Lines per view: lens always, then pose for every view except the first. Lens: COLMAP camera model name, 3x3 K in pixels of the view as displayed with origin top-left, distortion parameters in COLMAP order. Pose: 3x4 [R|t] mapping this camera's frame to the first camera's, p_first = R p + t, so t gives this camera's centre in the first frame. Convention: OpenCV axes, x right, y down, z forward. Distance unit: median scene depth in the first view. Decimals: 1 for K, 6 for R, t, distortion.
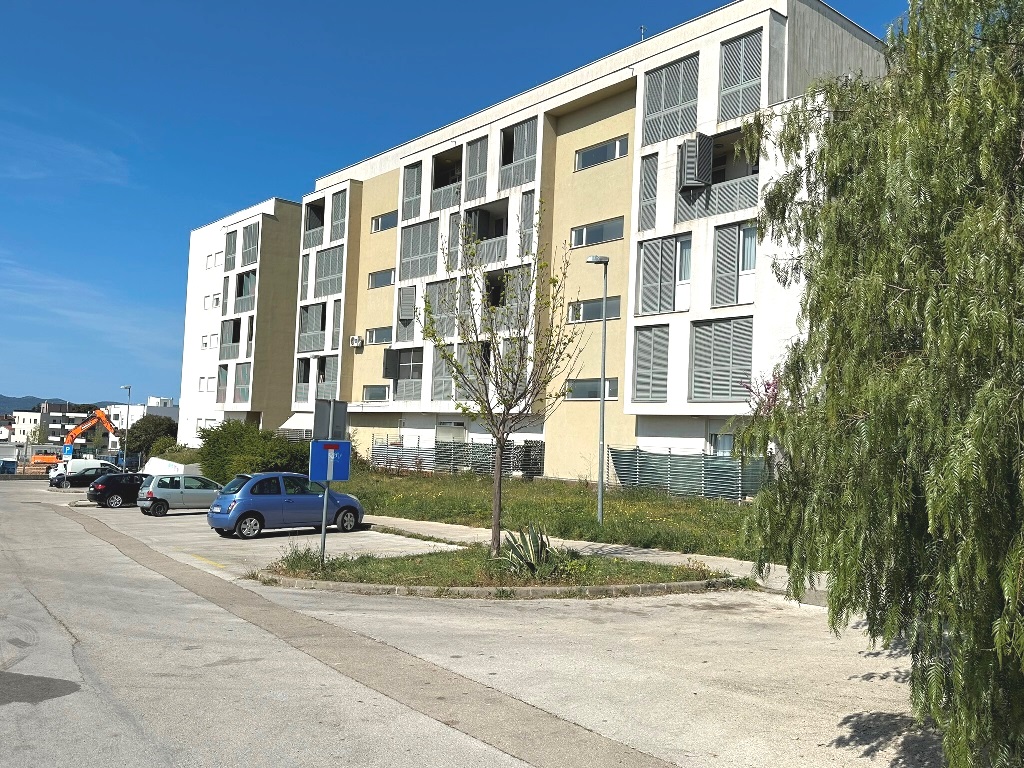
lens RADIAL K [[857.0, 0, 512.1], [0, 857.0, 385.9], [0, 0, 1]] dist [0.043770, -0.065027]
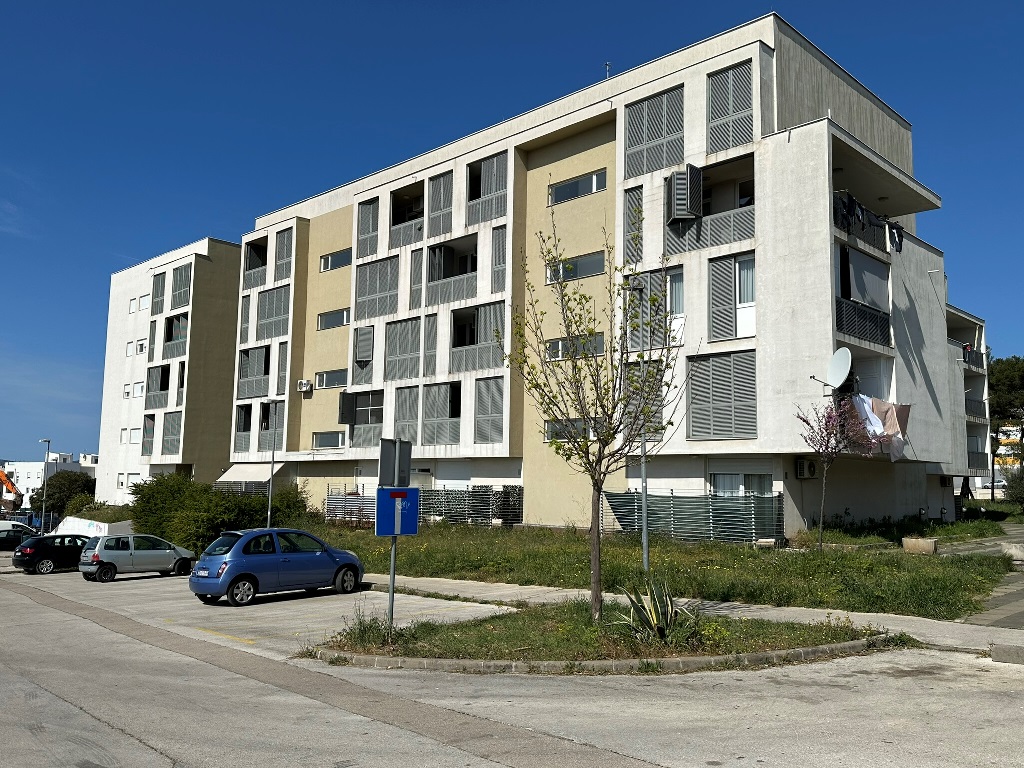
lens RADIAL K [[857.0, 0, 493.6], [0, 857.0, 373.7], [0, 0, 1]] dist [0.043770, -0.065027]
pose [[0.995823, -0.014276, 0.090178, -0.085002], [0.020413, 0.997510, -0.067501, 0.004096], [-0.088990, 0.069060, 0.993635, 0.059124]]
